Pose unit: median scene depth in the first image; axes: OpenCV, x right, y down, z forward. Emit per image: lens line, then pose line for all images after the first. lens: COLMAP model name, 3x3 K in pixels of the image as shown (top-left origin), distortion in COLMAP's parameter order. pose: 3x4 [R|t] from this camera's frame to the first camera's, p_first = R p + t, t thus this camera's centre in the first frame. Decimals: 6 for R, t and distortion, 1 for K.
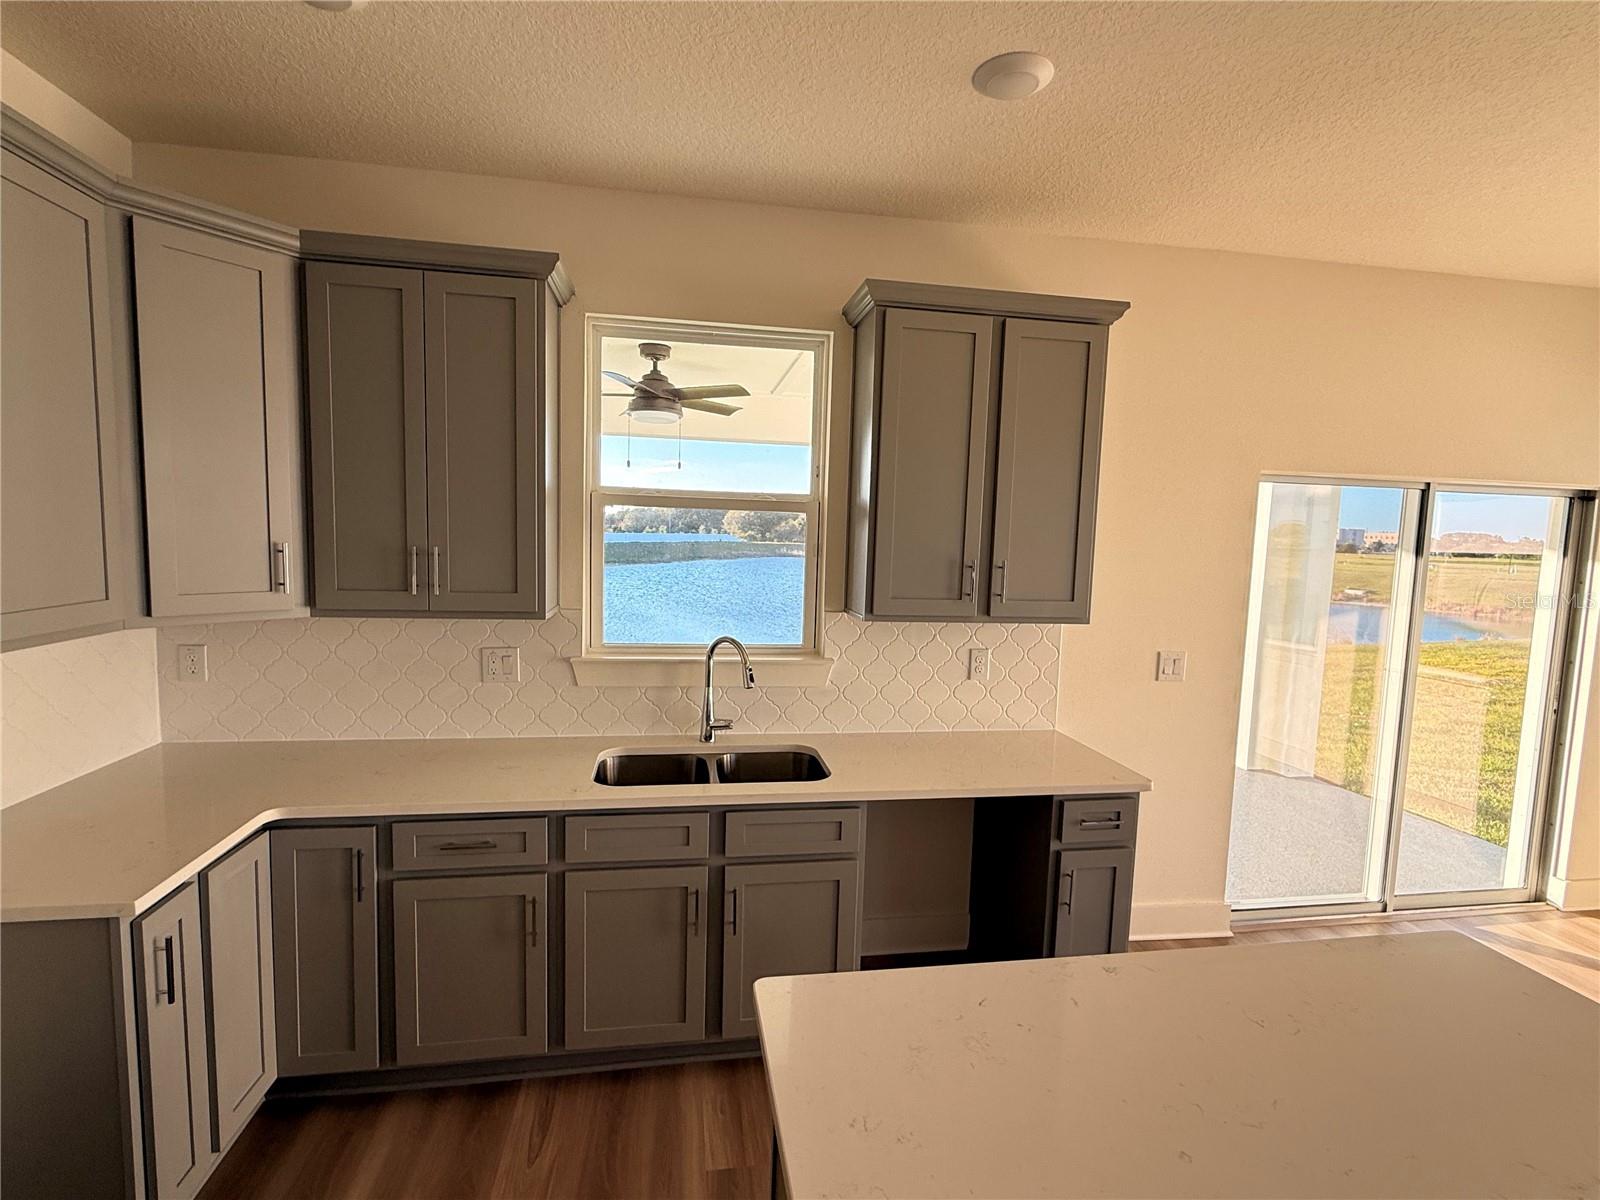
lens RADIAL K [[747.0, 0, 799.2], [0, 747.0, 599.3], [0, 0, 1]] dist [-0.009484, -0.000750]
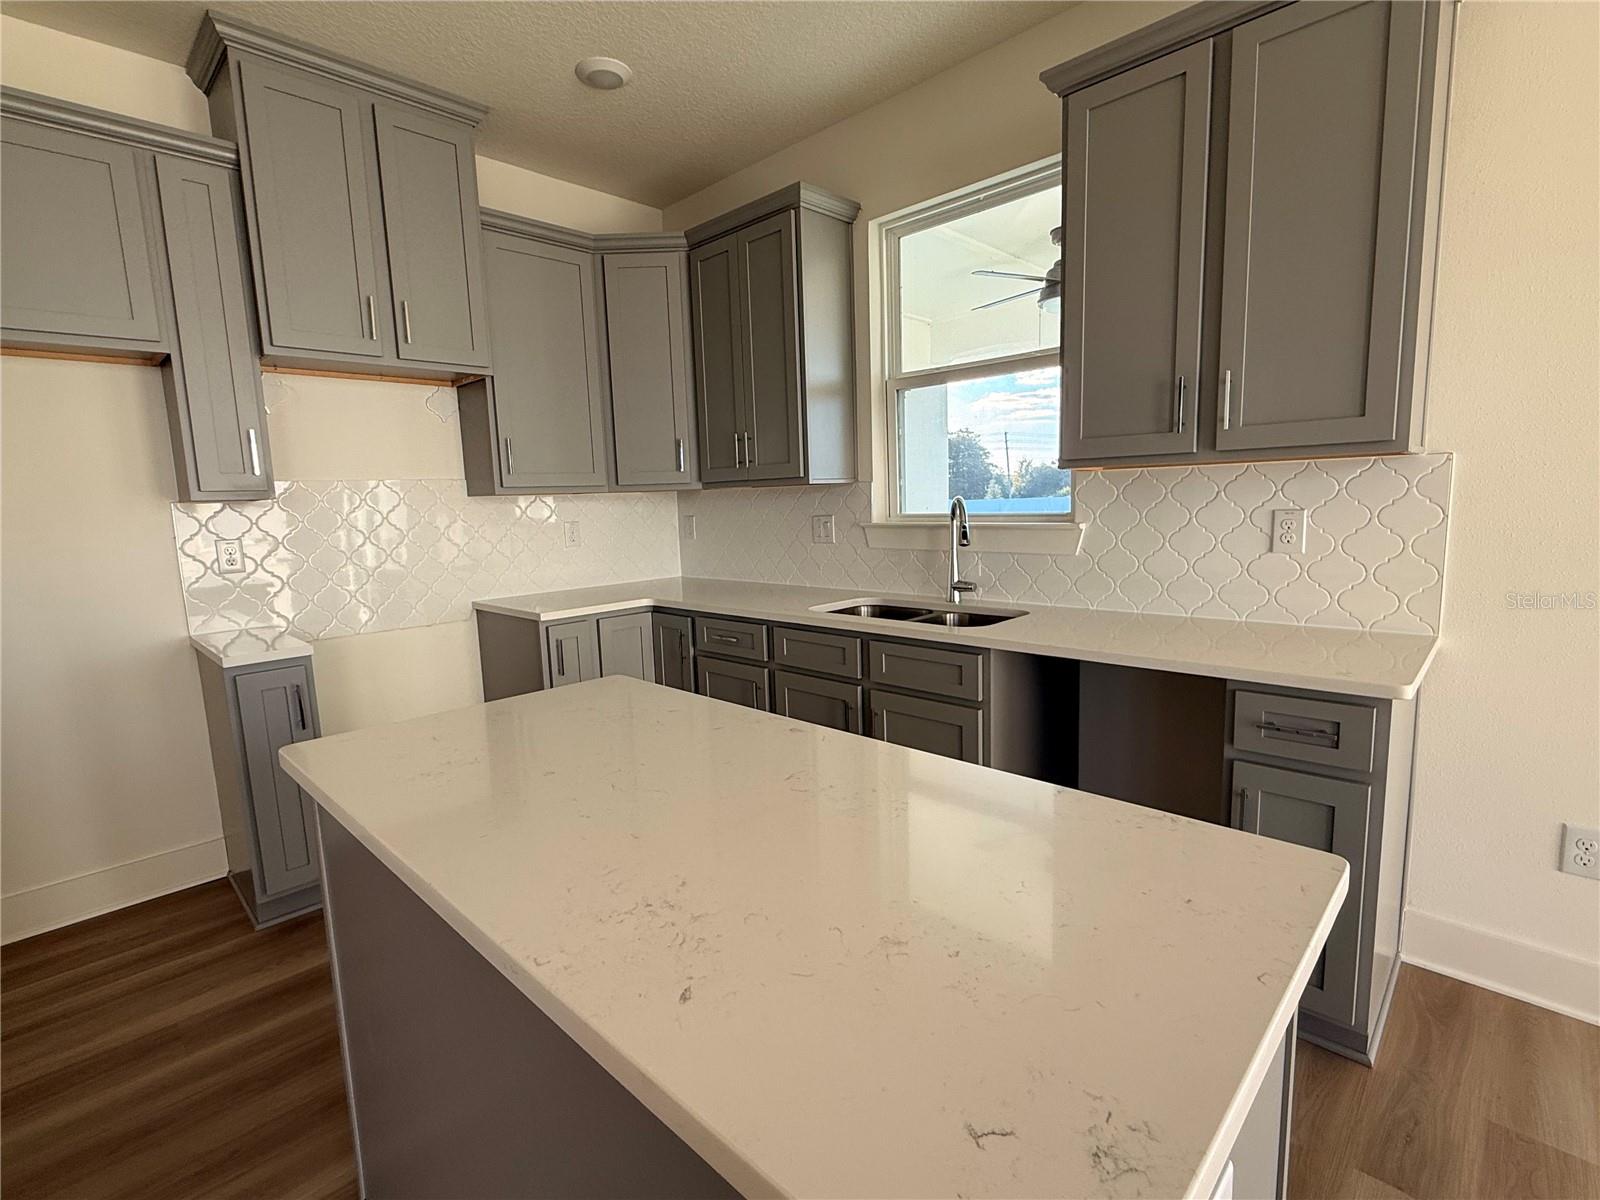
lens RADIAL K [[747.0, 0, 798.3], [0, 747.0, 601.6], [0, 0, 1]] dist [-0.009484, -0.000750]
pose [[0.590472, 0.061476, -0.804714, 0.664422], [-0.019670, 0.997895, 0.061801, 0.146481], [0.806819, -0.020664, 0.590438, 0.232383]]
